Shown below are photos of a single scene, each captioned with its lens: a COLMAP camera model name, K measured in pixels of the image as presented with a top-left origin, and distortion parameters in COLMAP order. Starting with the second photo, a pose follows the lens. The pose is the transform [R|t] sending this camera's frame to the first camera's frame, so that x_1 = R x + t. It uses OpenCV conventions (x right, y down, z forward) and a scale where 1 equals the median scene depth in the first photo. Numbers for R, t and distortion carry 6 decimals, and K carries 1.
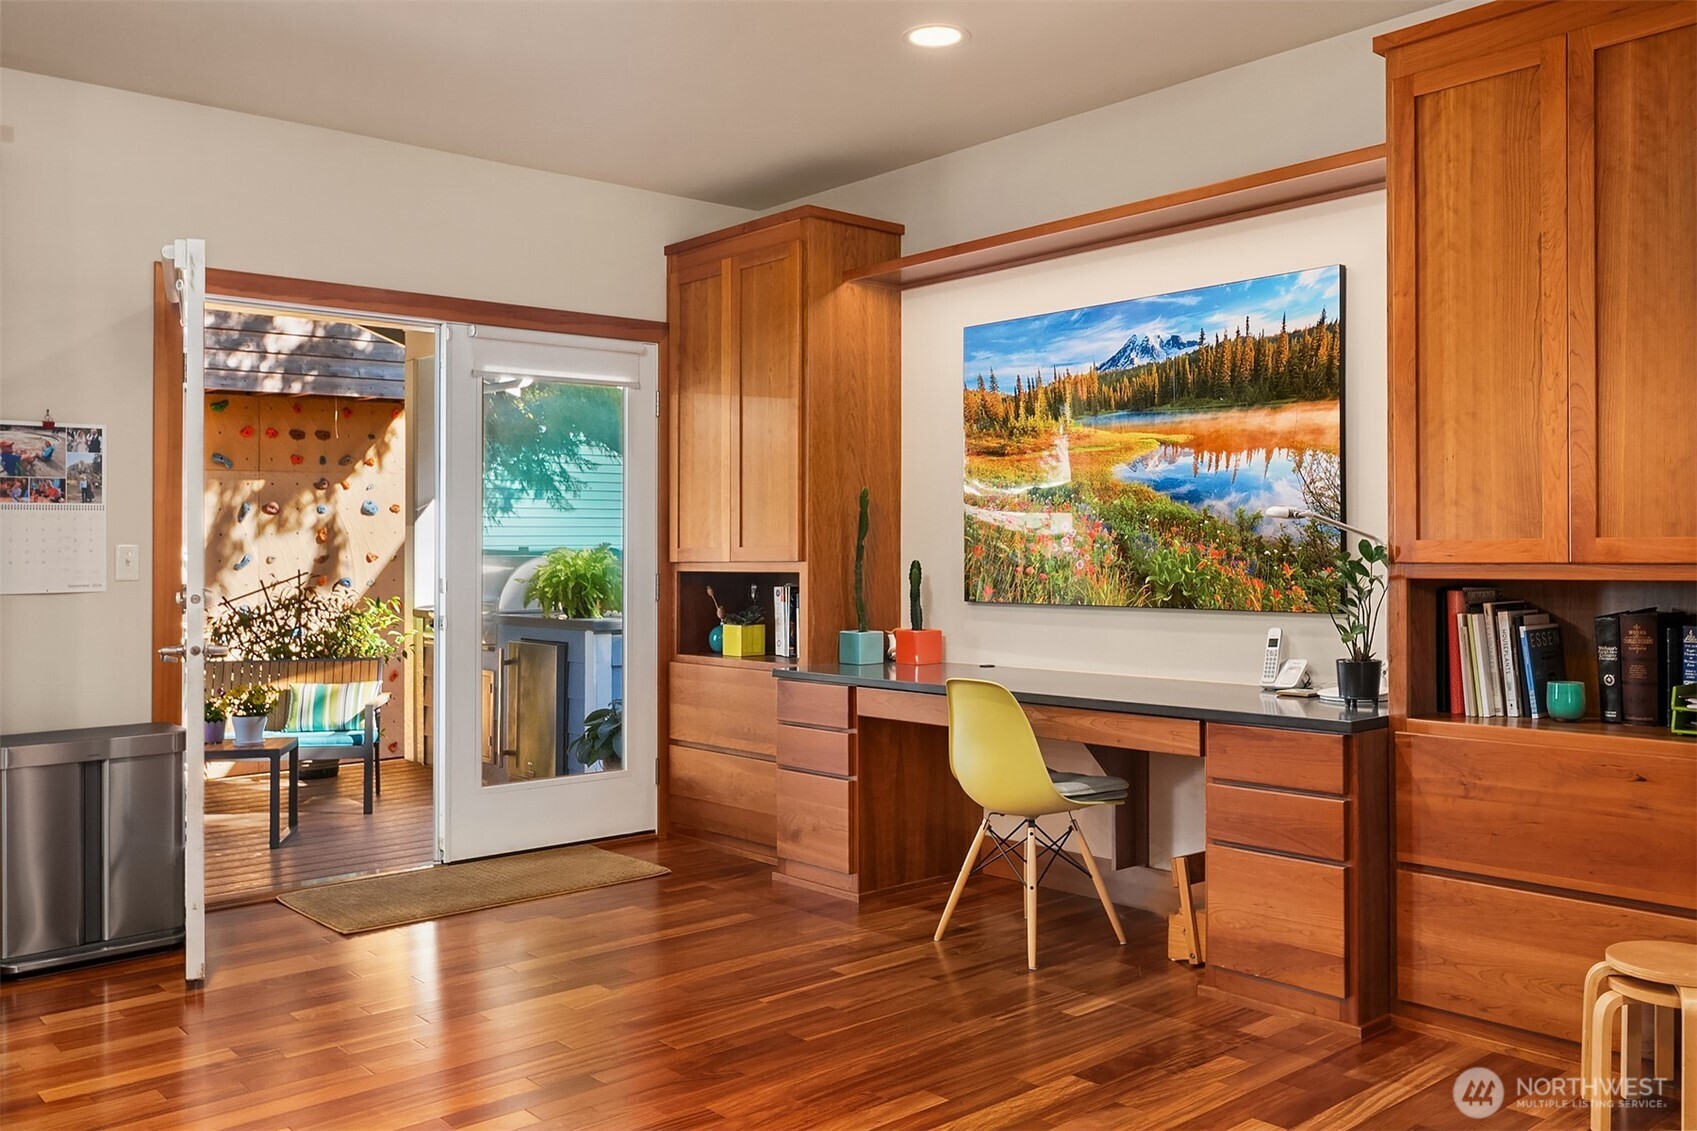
lens RADIAL K [[1408.2, 0, 857.5], [0, 1408.2, 565.4], [0, 0, 1]] dist [-0.006621, -0.003329]
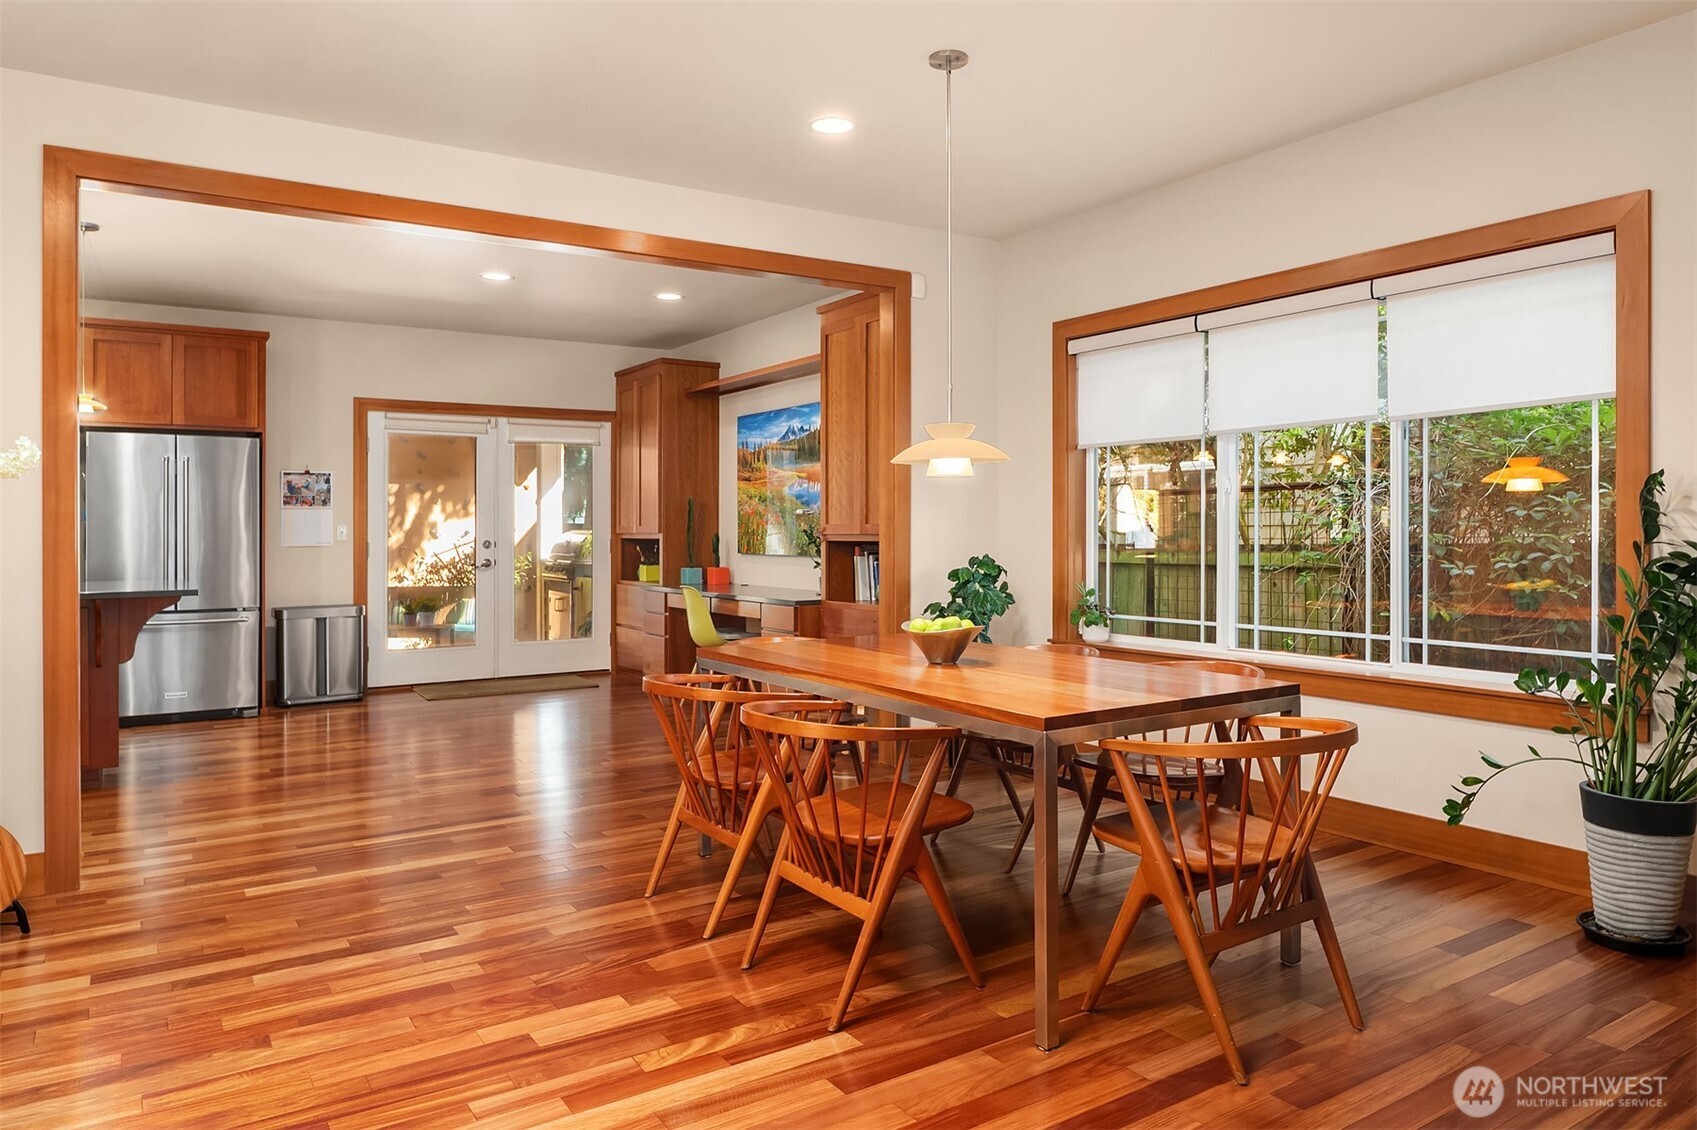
lens RADIAL K [[1113.6, 0, 851.5], [0, 1113.6, 535.5], [0, 0, 1]] dist [0.003465, -0.011164]
pose [[0.989390, 0.002536, -0.145262, 0.465301], [-0.002709, 0.999996, -0.000995, 0.001491], [0.145259, 0.001378, 0.989393, -0.546859]]
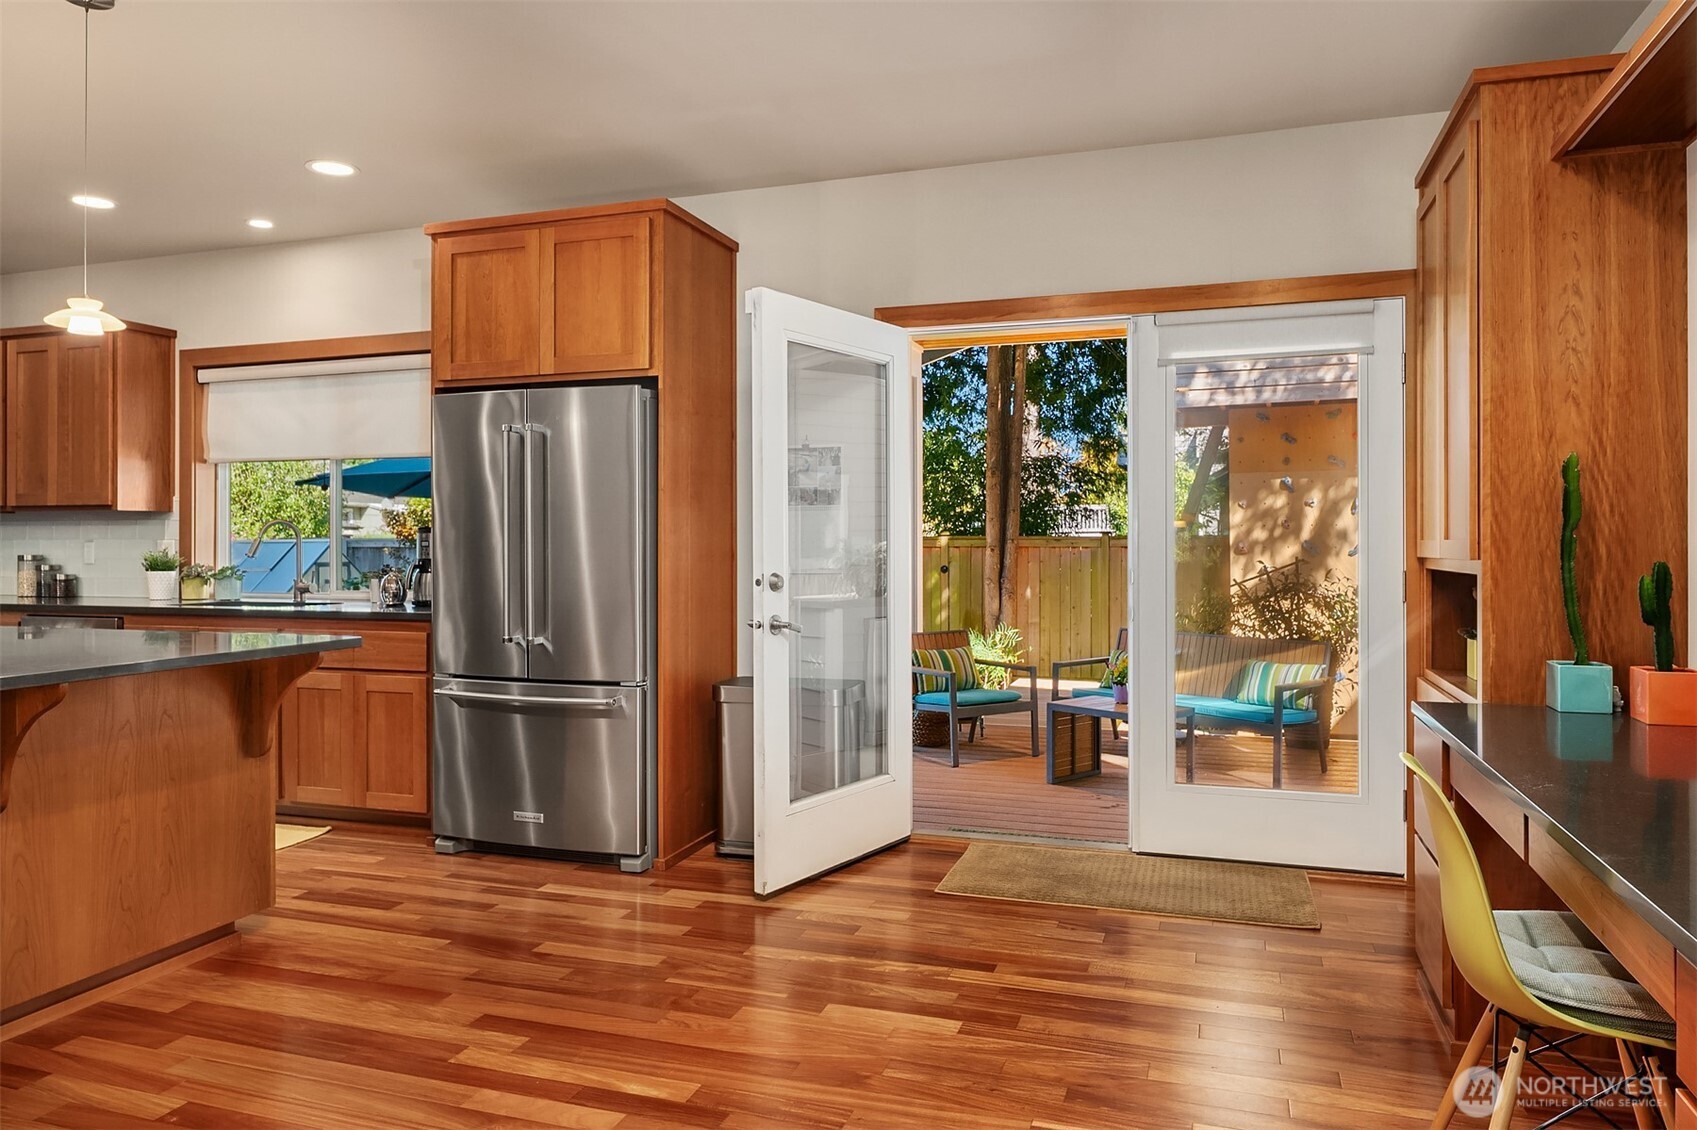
lens RADIAL K [[1113.6, 0, 844.7], [0, 1113.6, 577.6], [0, 0, 1]] dist [0.003465, -0.011164]
pose [[0.495399, 0.031831, -0.868082, 0.303221], [-0.011493, 0.999481, 0.030090, -0.007128], [0.868590, -0.004930, 0.495507, 0.425119]]
